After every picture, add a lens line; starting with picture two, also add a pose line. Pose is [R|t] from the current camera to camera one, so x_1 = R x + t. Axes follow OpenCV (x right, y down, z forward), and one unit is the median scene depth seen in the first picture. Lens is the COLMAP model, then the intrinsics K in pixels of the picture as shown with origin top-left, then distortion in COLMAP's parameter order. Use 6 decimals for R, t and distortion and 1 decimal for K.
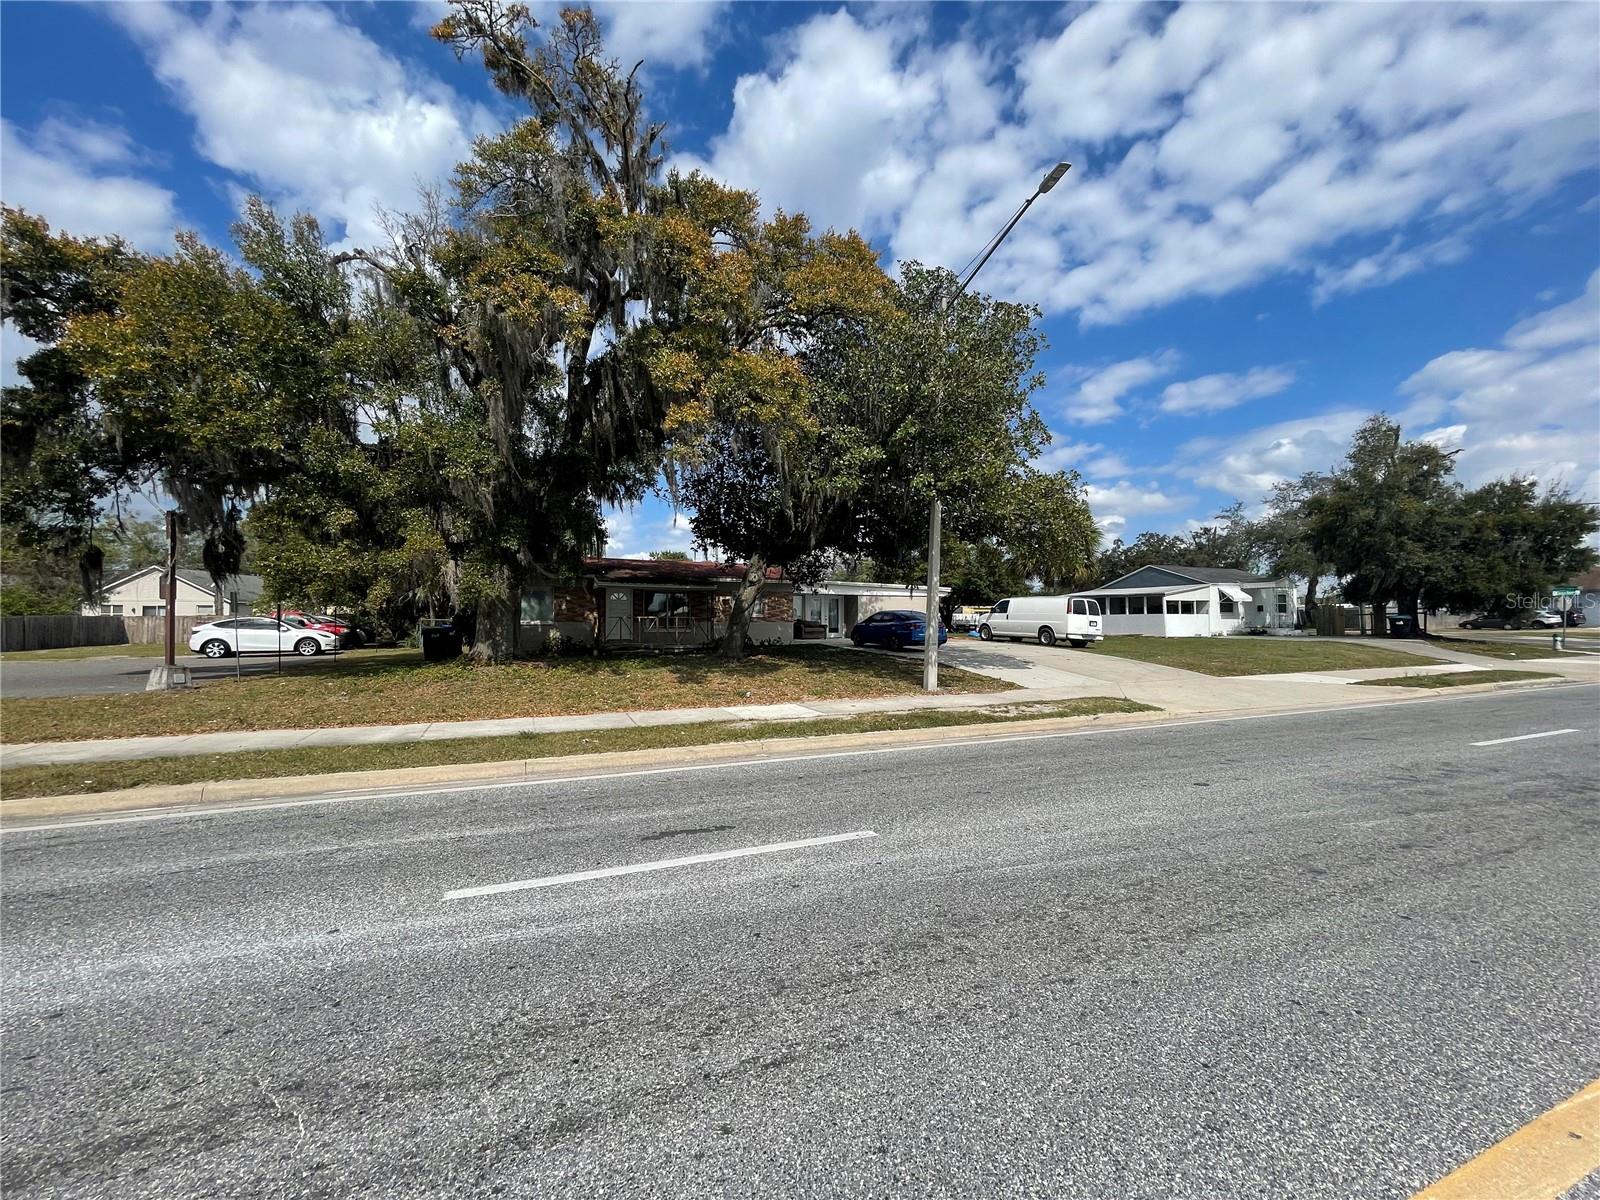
lens RADIAL K [[655.7, 0, 793.8], [0, 655.7, 630.5], [0, 0, 1]] dist [0.001566, -0.000558]
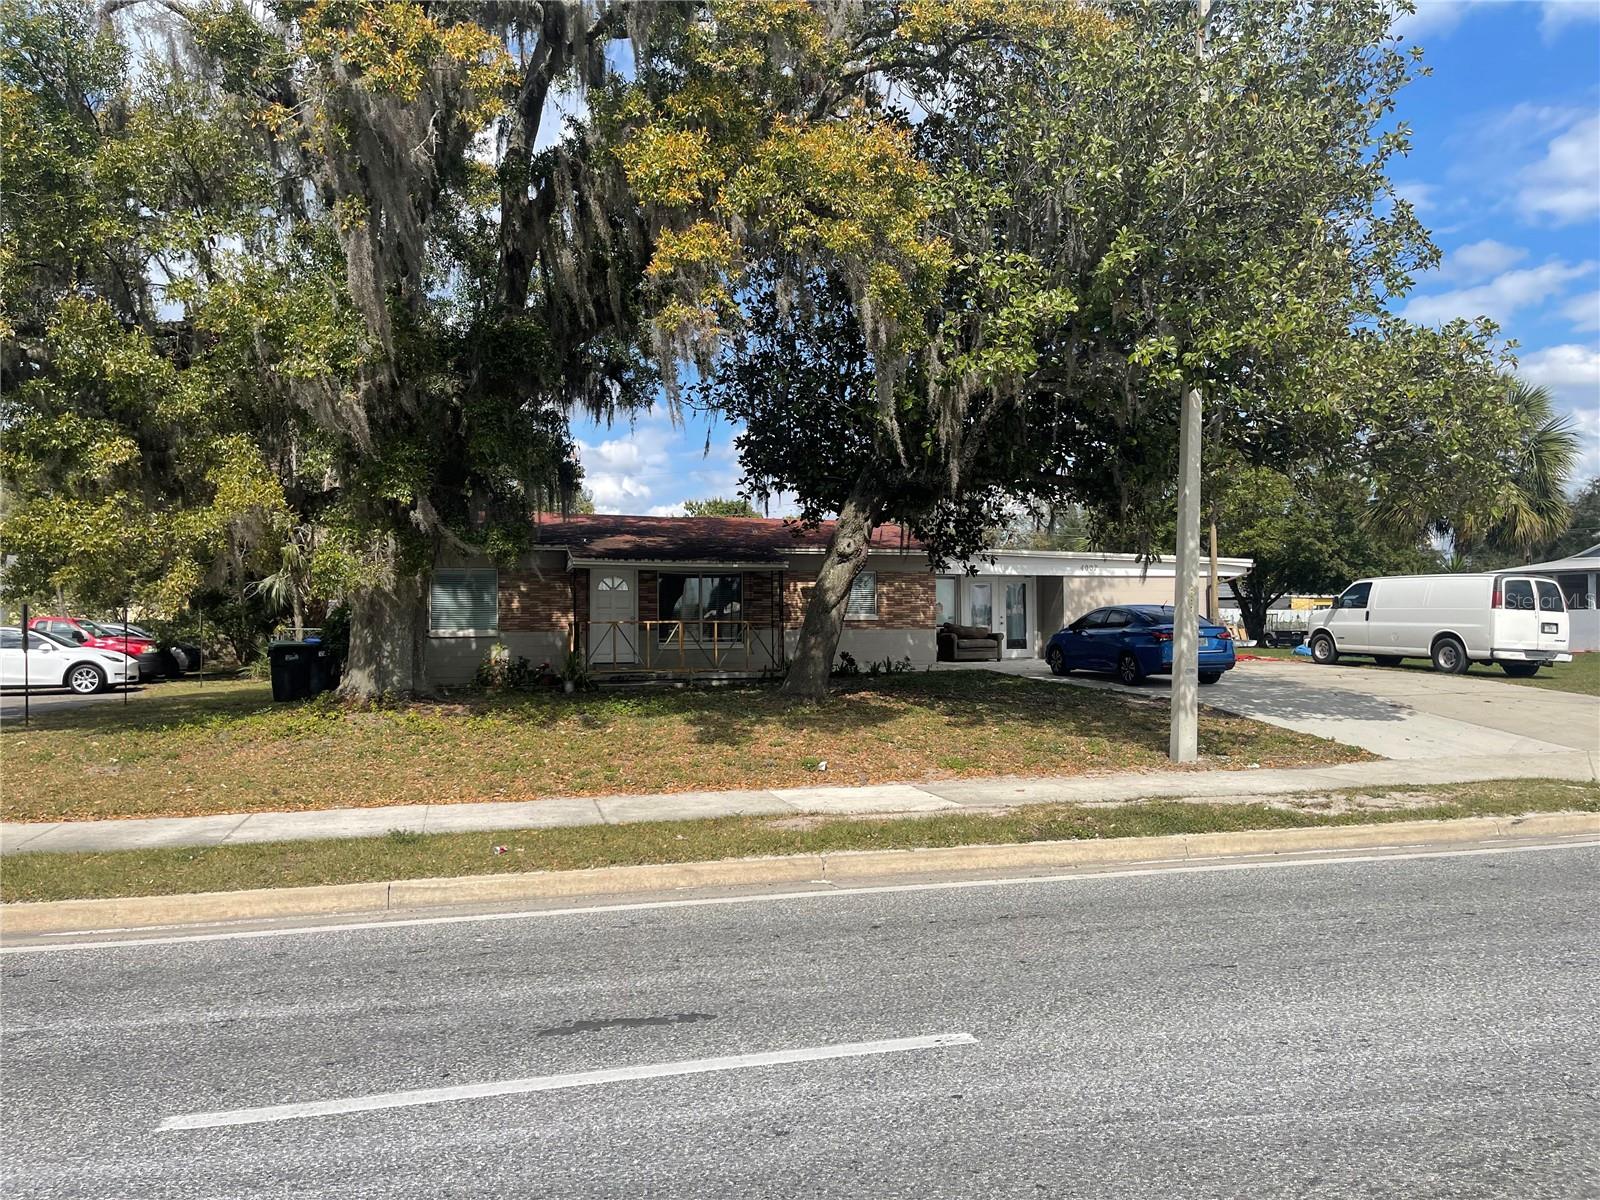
lens RADIAL K [[1234.1, 0, 798.1], [0, 1234.1, 633.8], [0, 0, 1]] dist [0.050902, -0.058885]
pose [[0.991099, -0.006359, -0.132971, 0.032469], [0.005182, 0.999944, -0.009194, -0.000526], [0.133022, 0.008423, 0.991077, 0.002109]]
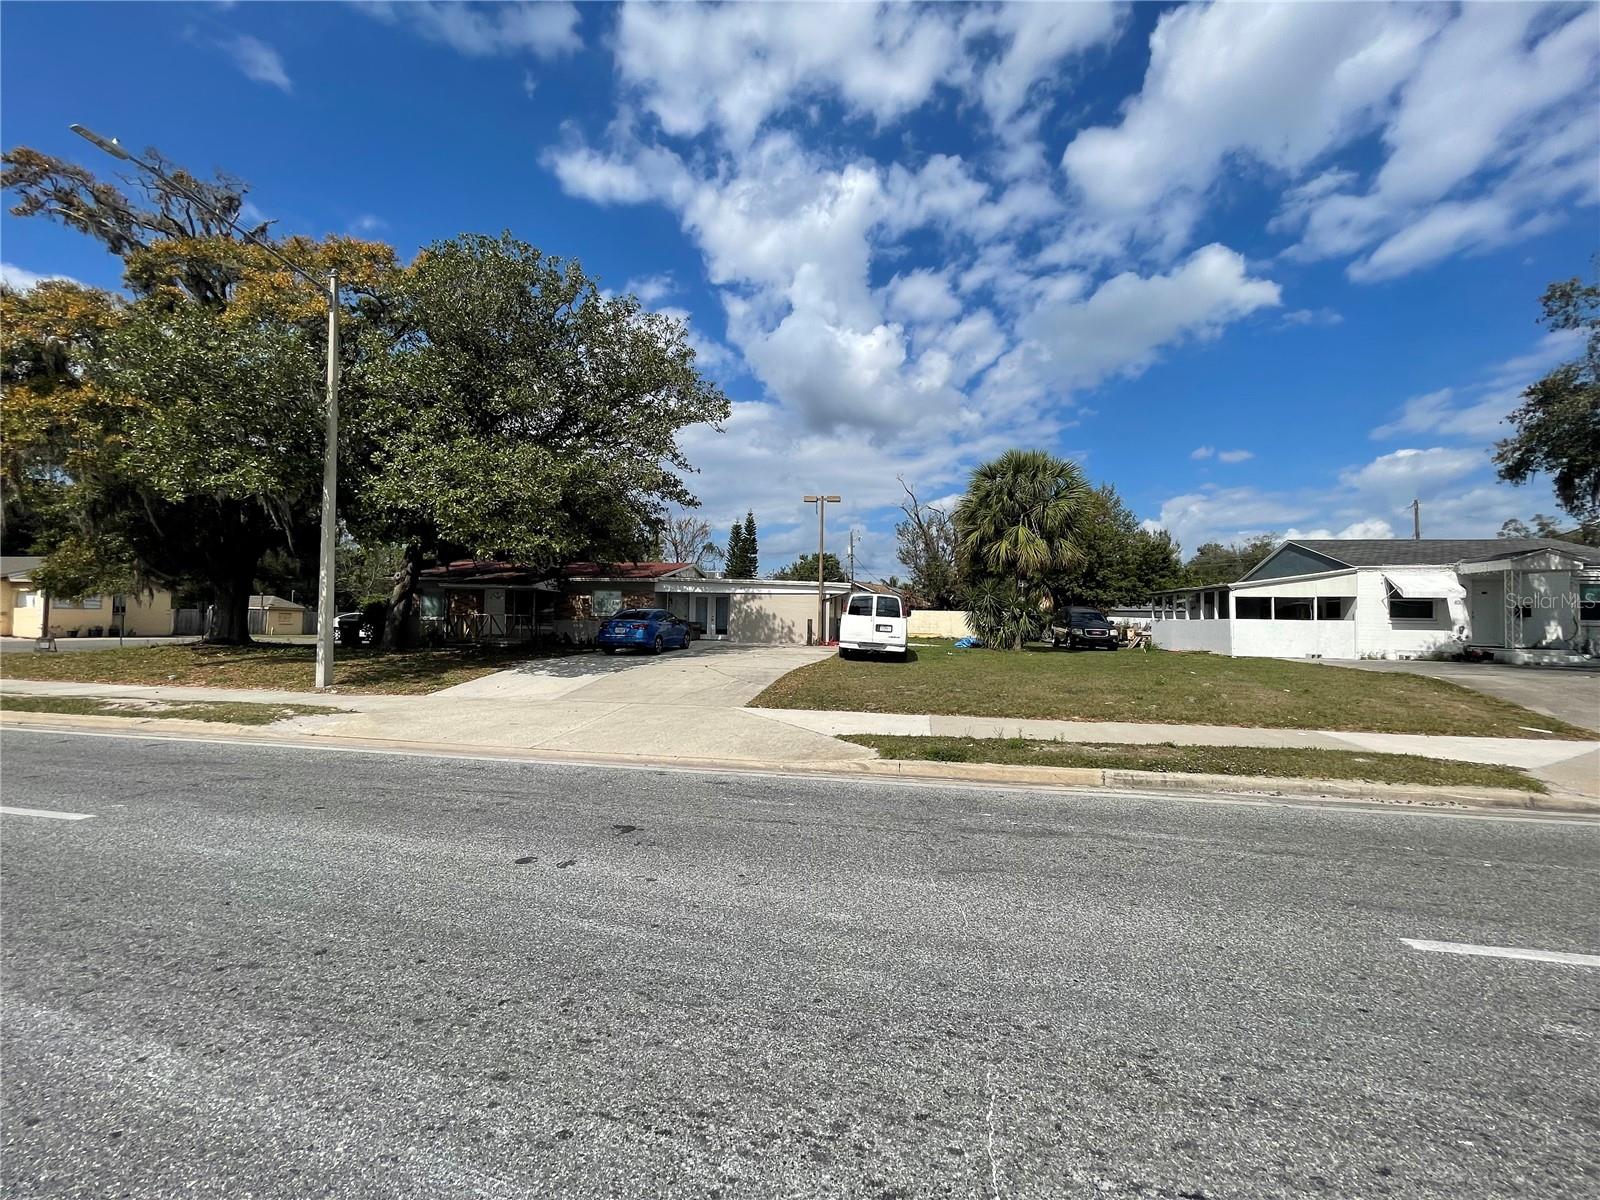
lens RADIAL K [[655.7, 0, 782.1], [0, 655.7, 607.4], [0, 0, 1]] dist [0.001566, -0.000558]
pose [[0.826334, 0.001267, -0.563180, 1.073589], [-0.024850, 0.999106, -0.034215, -0.008898], [0.562633, 0.042268, 0.825626, 0.480027]]
